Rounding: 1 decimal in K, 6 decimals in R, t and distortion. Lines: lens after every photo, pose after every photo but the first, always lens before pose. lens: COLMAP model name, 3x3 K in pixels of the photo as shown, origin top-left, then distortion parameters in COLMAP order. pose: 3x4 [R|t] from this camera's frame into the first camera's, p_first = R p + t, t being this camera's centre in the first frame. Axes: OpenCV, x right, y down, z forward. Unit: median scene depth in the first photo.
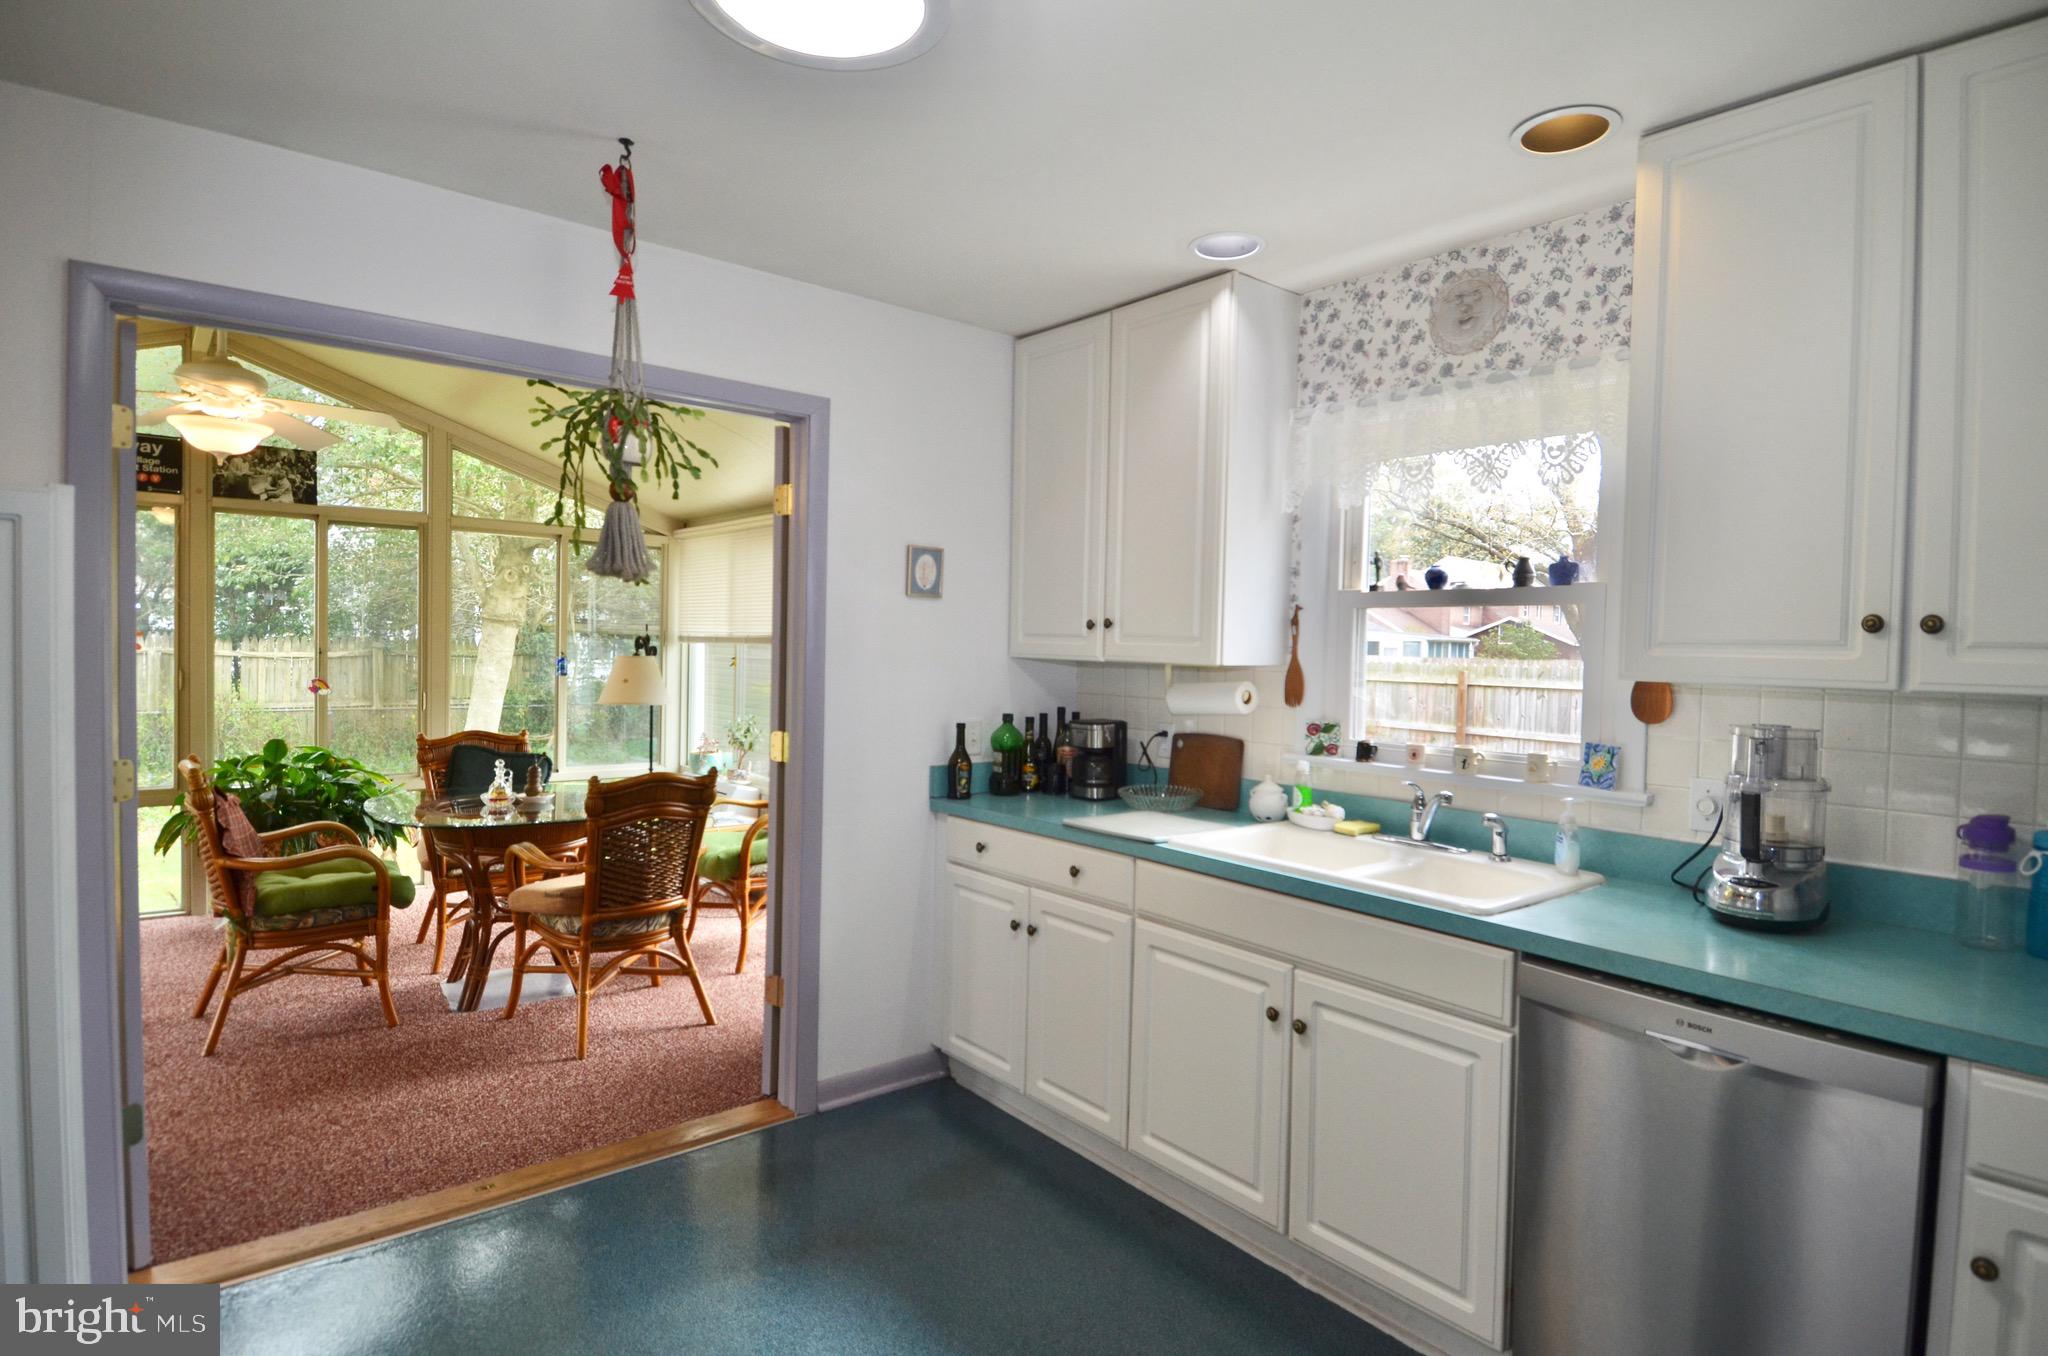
lens RADIAL K [[1063.8, 0, 1053.1], [0, 1063.8, 677.0], [0, 0, 1]] dist [0.038085, -0.041526]
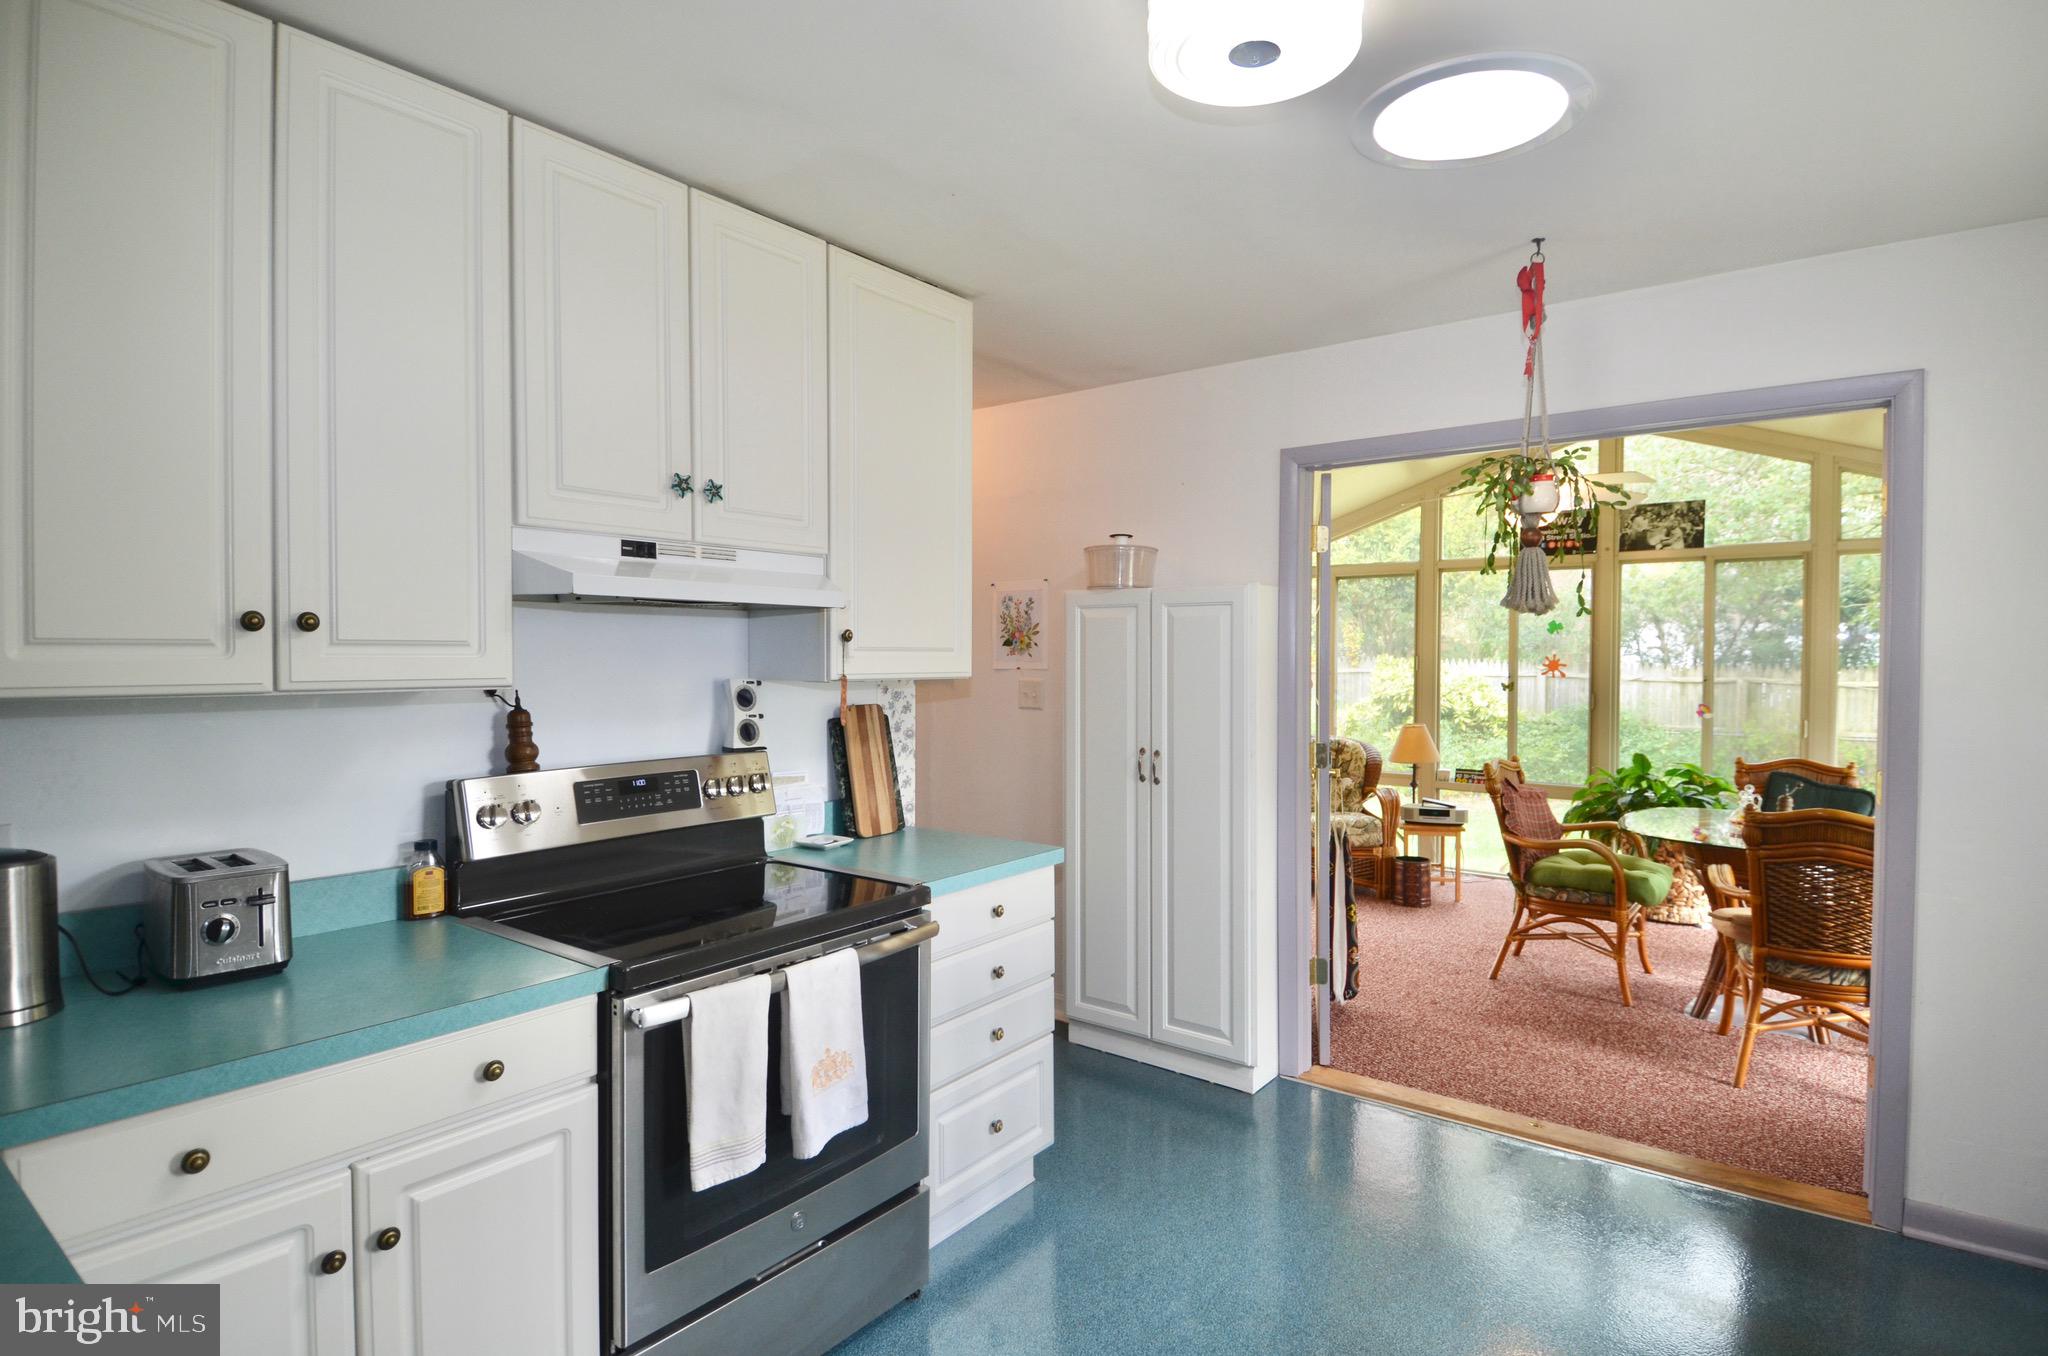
lens RADIAL K [[1063.8, 0, 1032.9], [0, 1063.8, 677.2], [0, 0, 1]] dist [0.038085, -0.041526]
pose [[0.203509, -0.000892, -0.979073, 0.409682], [-0.027134, 0.999610, -0.006551, 0.000213], [0.978697, 0.027900, 0.203405, 0.152090]]
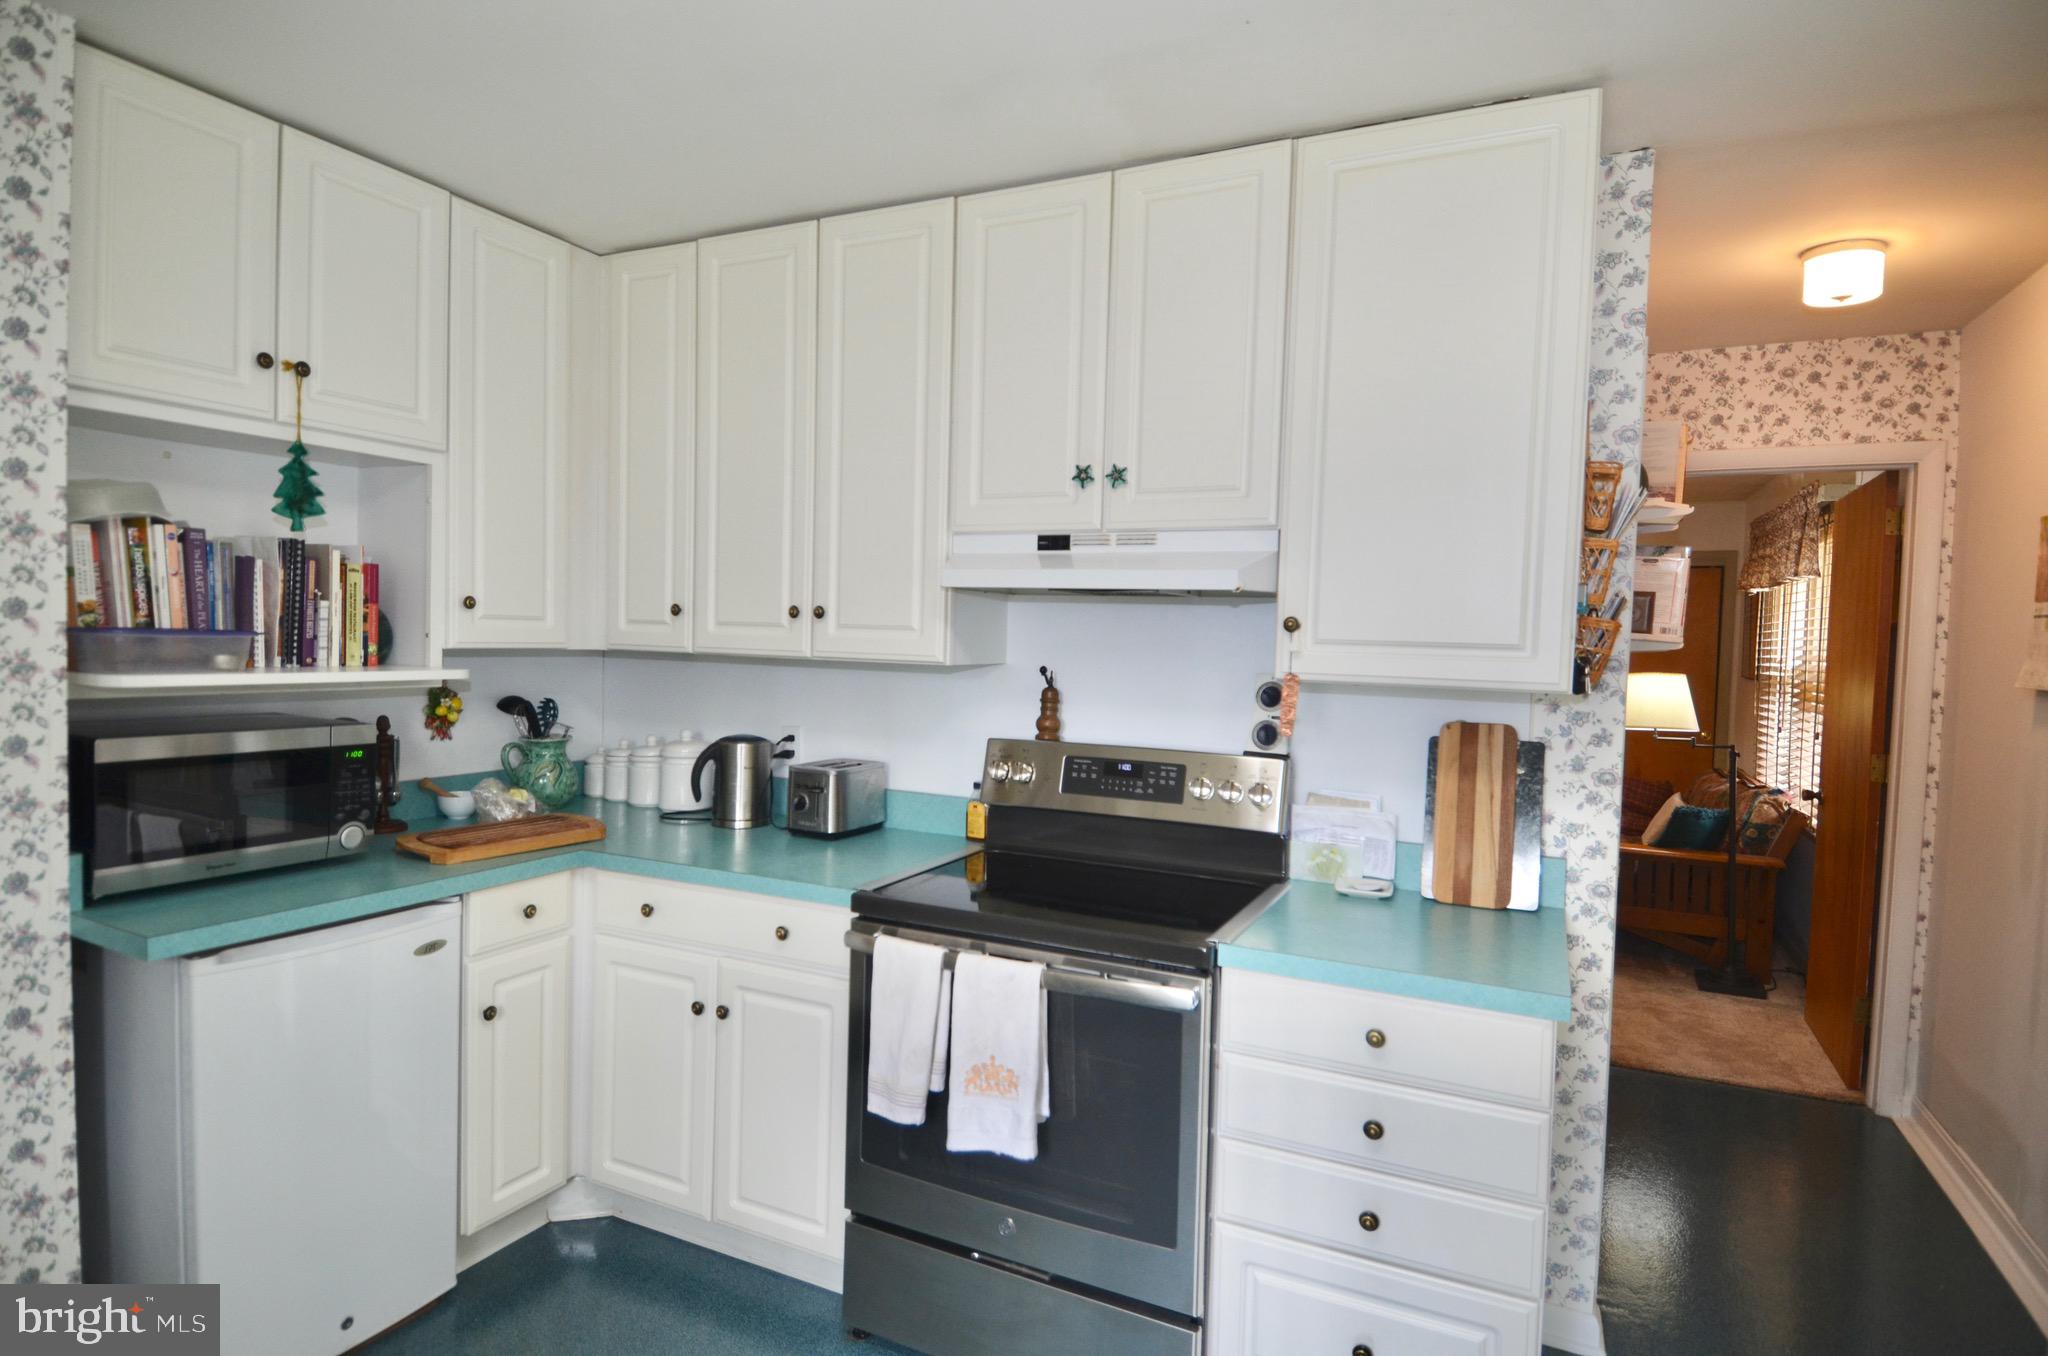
lens RADIAL K [[1063.8, 0, 1034.0], [0, 1063.8, 675.7], [0, 0, 1]] dist [0.038085, -0.041526]
pose [[-0.917886, -0.031088, -0.395624, 0.017286], [-0.060629, 0.996209, 0.062382, -0.030709], [0.392185, 0.081245, -0.916291, 0.671622]]
